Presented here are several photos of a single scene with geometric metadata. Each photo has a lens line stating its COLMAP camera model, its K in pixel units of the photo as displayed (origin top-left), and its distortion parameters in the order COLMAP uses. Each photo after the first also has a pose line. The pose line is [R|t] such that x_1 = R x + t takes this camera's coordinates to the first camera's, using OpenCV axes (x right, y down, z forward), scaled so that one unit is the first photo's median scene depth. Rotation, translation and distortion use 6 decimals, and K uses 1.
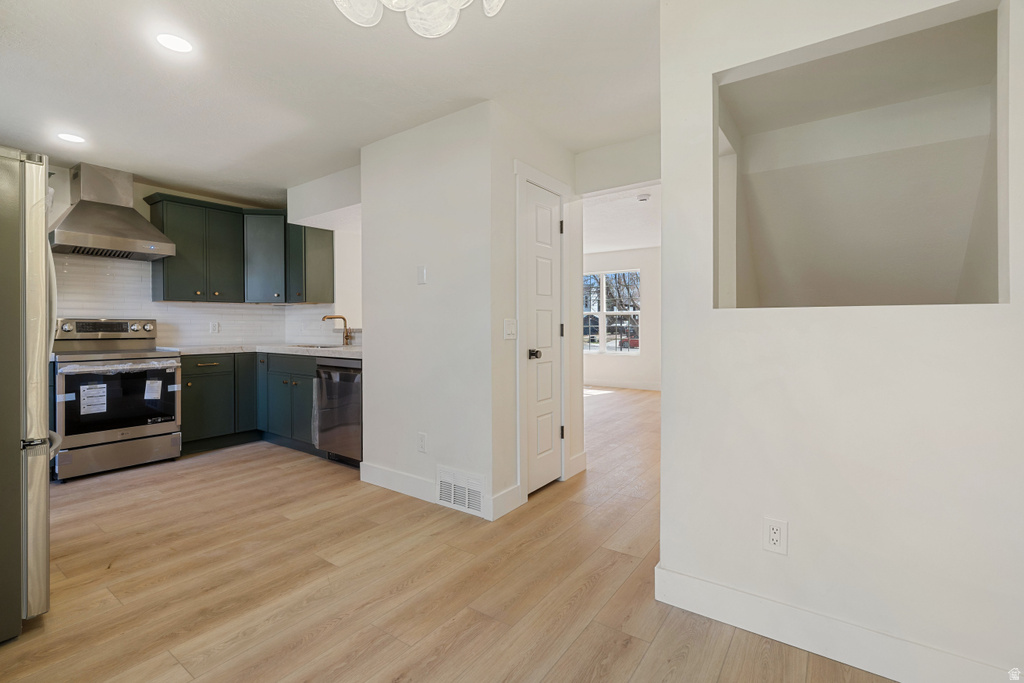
lens RADIAL K [[463.9, 0, 509.2], [0, 463.9, 328.8], [0, 0, 1]] dist [-0.003648, 0.000504]
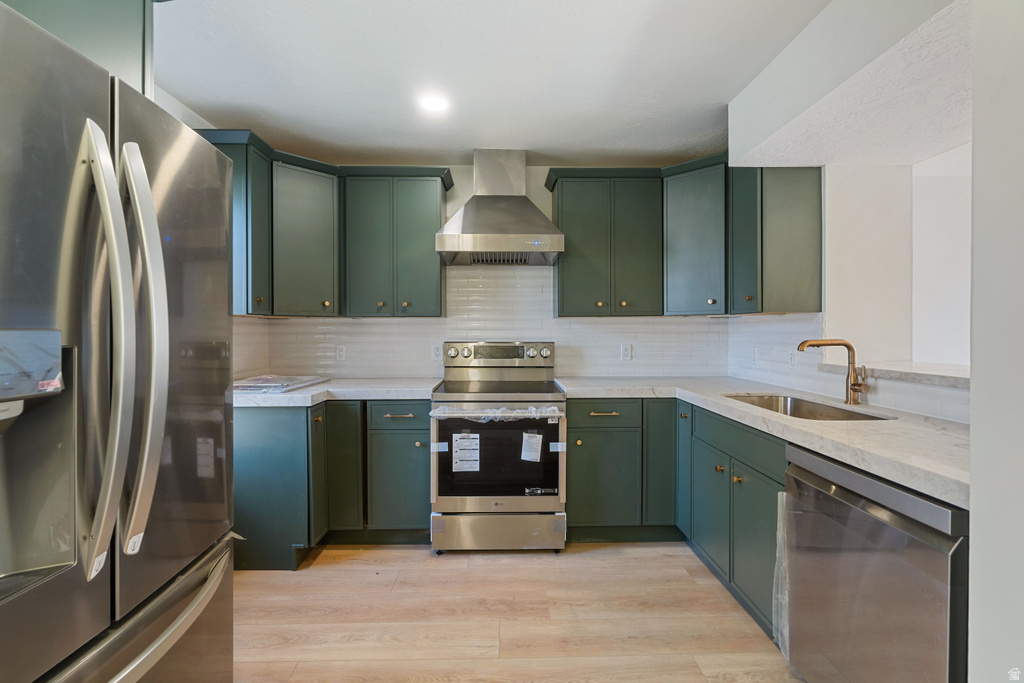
lens RADIAL K [[458.5, 0, 511.0], [0, 458.5, 333.3], [0, 0, 1]] dist [-0.005656, -0.000089]
pose [[0.606580, 0.008298, -0.794979, -0.243786], [-0.005903, 0.999965, 0.005934, -0.043477], [0.795001, 0.001094, 0.606608, 0.560951]]
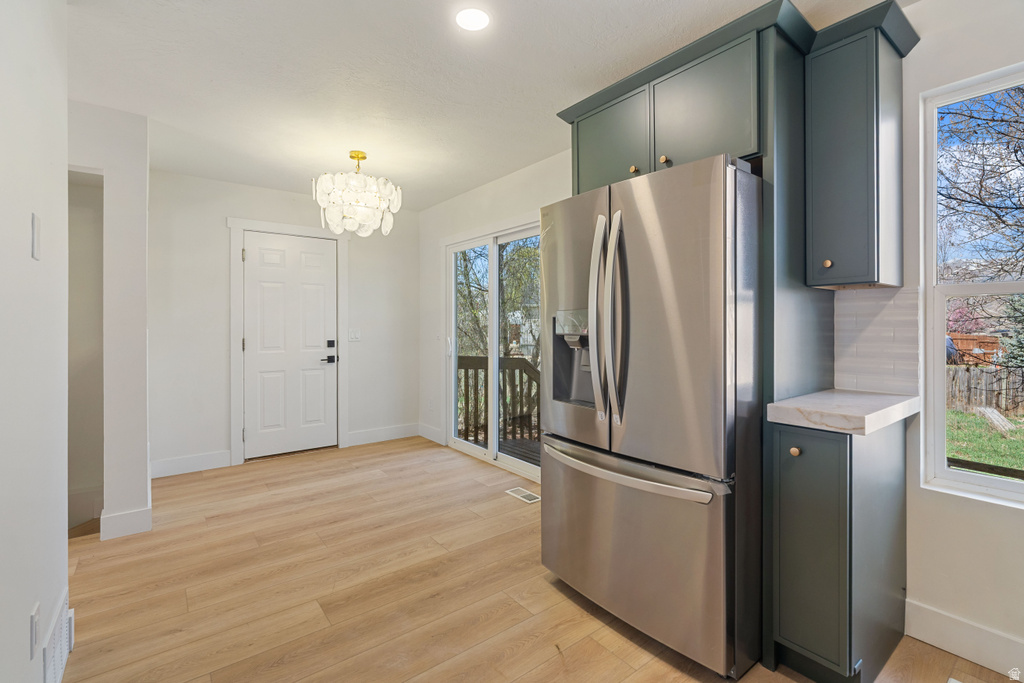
lens RADIAL K [[458.5, 0, 511.0], [0, 458.5, 333.3], [0, 0, 1]] dist [-0.005656, -0.000089]
pose [[-0.959476, 0.001177, 0.281787, -0.591815], [0.007880, 0.999712, 0.022654, -0.028127], [-0.281679, 0.023957, -0.959209, 1.035521]]
